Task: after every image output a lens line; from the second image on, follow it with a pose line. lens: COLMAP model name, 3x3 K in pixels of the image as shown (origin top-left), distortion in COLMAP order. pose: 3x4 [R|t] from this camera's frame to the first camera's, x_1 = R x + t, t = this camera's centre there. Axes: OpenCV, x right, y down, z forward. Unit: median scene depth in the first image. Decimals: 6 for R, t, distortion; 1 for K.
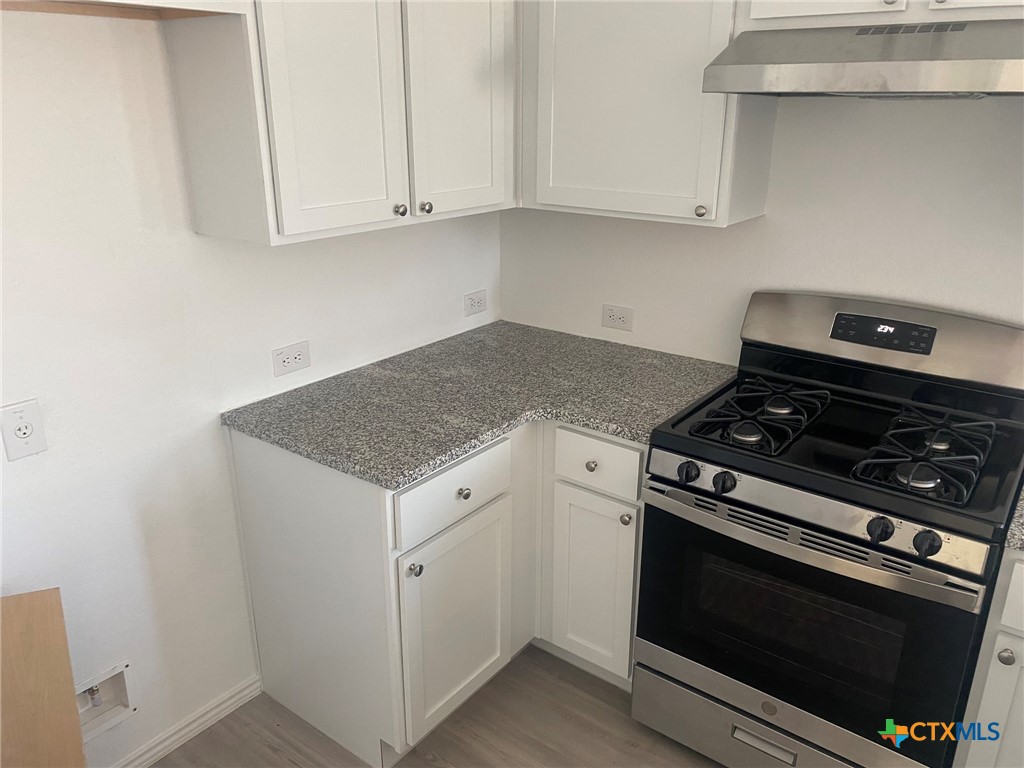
lens RADIAL K [[784.6, 0, 512.0], [0, 784.6, 384.0], [0, 0, 1]] dist [0.071218, -0.081614]
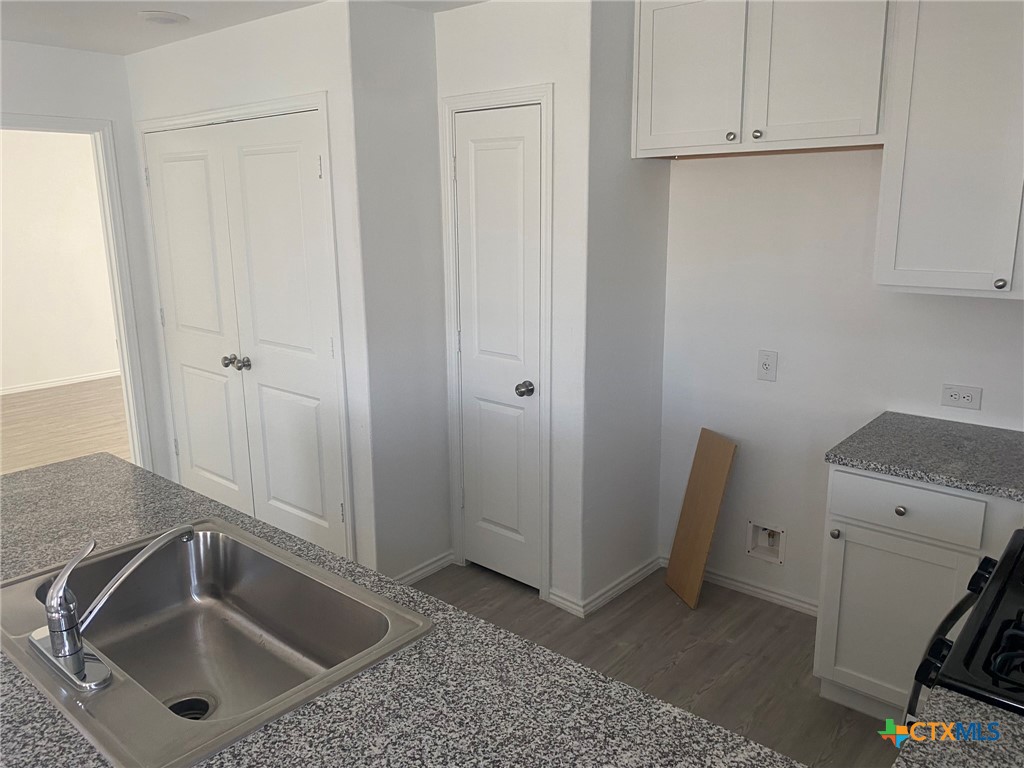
lens RADIAL K [[784.6, 0, 512.0], [0, 784.6, 384.0], [0, 0, 1]] dist [0.071218, -0.081614]
pose [[-0.066490, 0.216226, -0.974077, 1.033542], [-0.330880, 0.916219, 0.225968, -0.106531], [0.941328, 0.337327, 0.010626, 0.337068]]
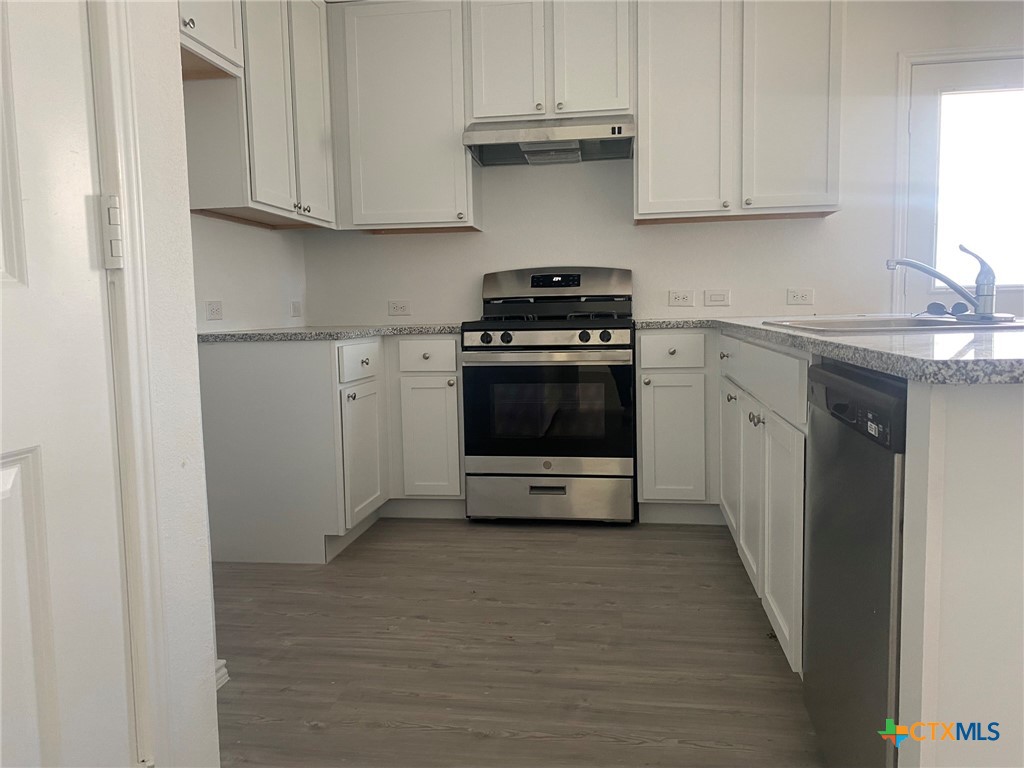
lens RADIAL K [[784.6, 0, 512.0], [0, 784.6, 384.0], [0, 0, 1]] dist [0.071218, -0.081614]
pose [[0.877650, -0.070063, 0.474153, -0.564074], [0.186825, 0.961020, -0.203805, 0.565706], [-0.441391, 0.267453, 0.856530, -0.525527]]
